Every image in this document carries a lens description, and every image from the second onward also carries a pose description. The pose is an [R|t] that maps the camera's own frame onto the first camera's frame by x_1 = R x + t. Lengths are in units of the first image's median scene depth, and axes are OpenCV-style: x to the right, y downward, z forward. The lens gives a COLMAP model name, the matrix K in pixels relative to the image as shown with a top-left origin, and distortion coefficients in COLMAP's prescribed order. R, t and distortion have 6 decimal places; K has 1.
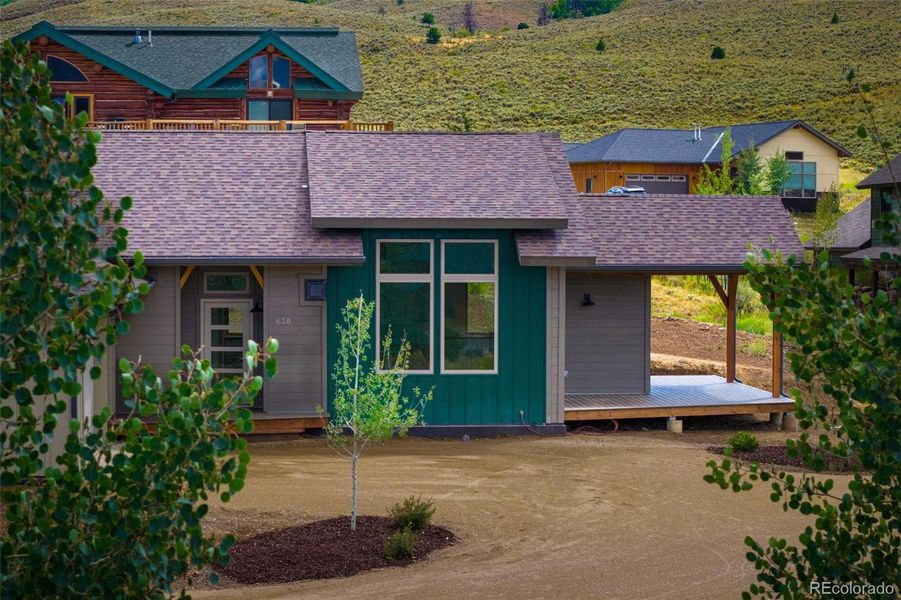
lens RADIAL K [[2132.2, 0, 453.0], [0, 2132.2, 301.8], [0, 0, 1]] dist [-0.162751, 0.000000]
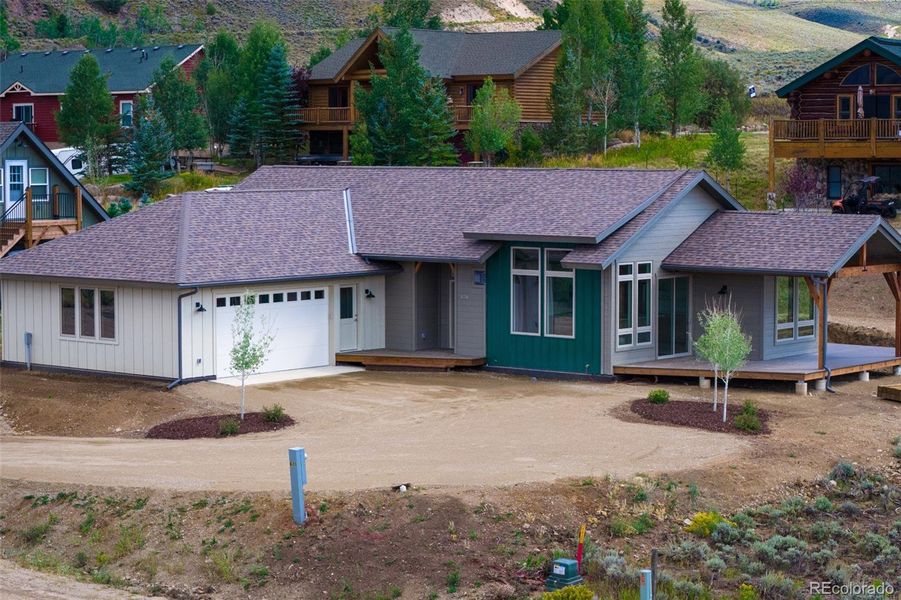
lens RADIAL K [[2132.2, 0, 469.1], [0, 2132.2, 298.3], [0, 0, 1]] dist [-0.162751, 0.000000]
pose [[0.712426, 0.048240, -0.700088, 1.024930], [-0.020393, 0.998636, 0.048059, -0.065608], [0.701451, -0.019962, 0.712438, -0.121757]]
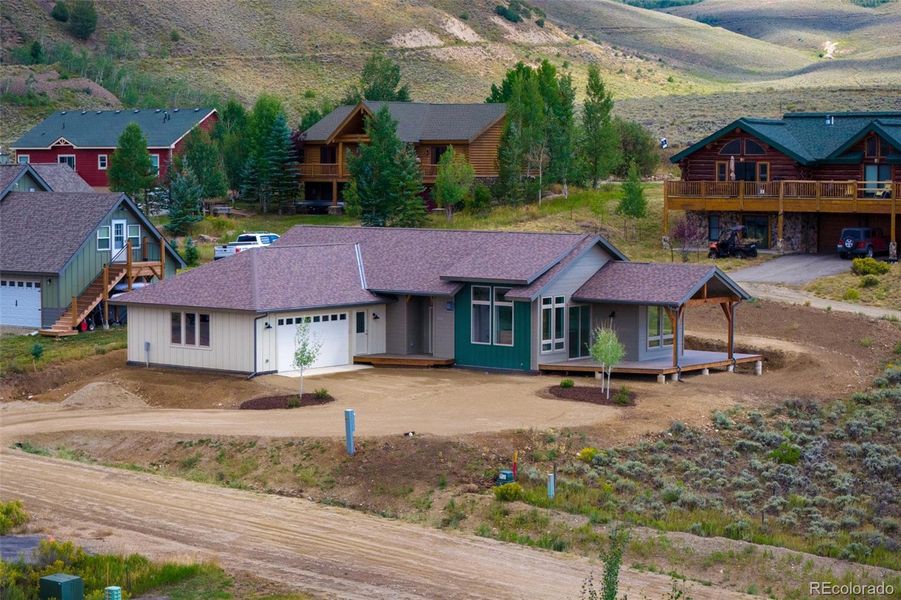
lens RADIAL K [[2132.2, 0, 429.4], [0, 2132.2, 298.6], [0, 0, 1]] dist [-0.162751, 0.000000]
pose [[0.717127, 0.046160, -0.695412, 1.548448], [-0.022219, 0.998811, 0.043386, -0.114756], [0.696588, -0.015662, 0.717301, -0.699454]]
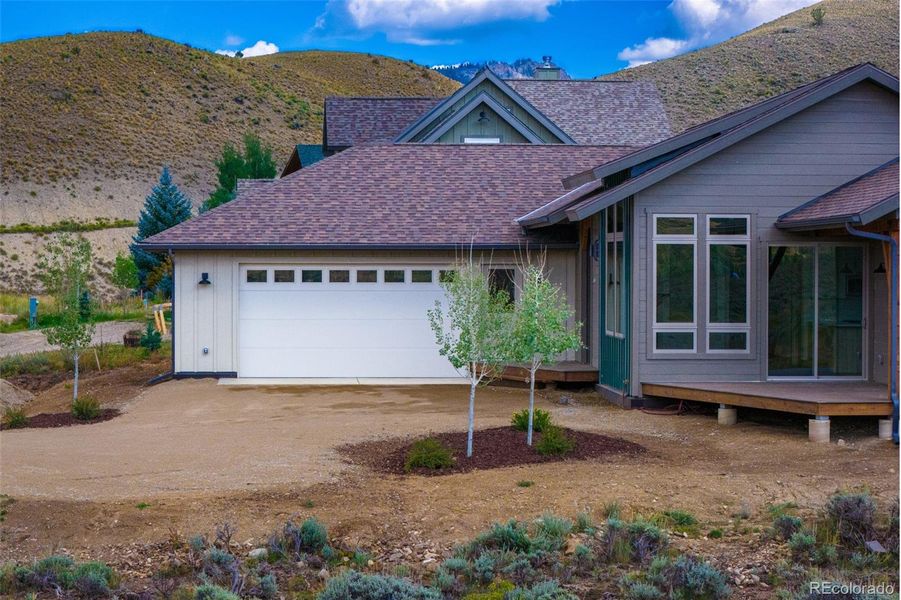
lens RADIAL K [[2132.2, 0, 413.0], [0, 2132.2, 296.4], [0, 0, 1]] dist [-0.162751, 0.000000]
pose [[-0.048594, 0.011198, -0.998756, 0.967288], [-0.032434, 0.999392, 0.012783, 0.006406], [0.998292, 0.033015, -0.048202, 0.959001]]
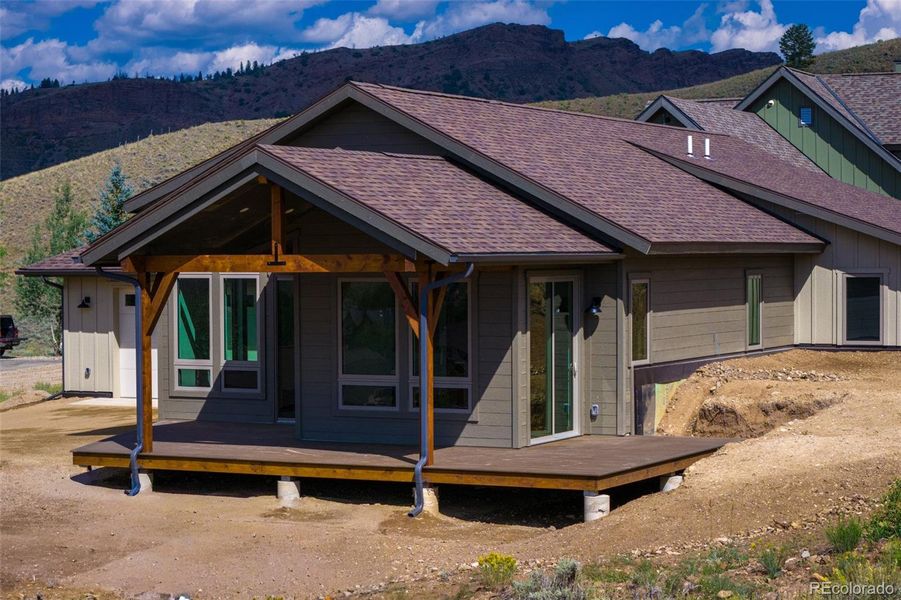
lens RADIAL K [[2132.2, 0, 453.9], [0, 2132.2, 298.6], [0, 0, 1]] dist [-0.162751, 0.000000]
pose [[-0.529777, 0.018429, -0.847937, 0.742456], [-0.022032, 0.999127, 0.035481, -0.033155], [0.847851, 0.037478, -0.528908, 1.585127]]
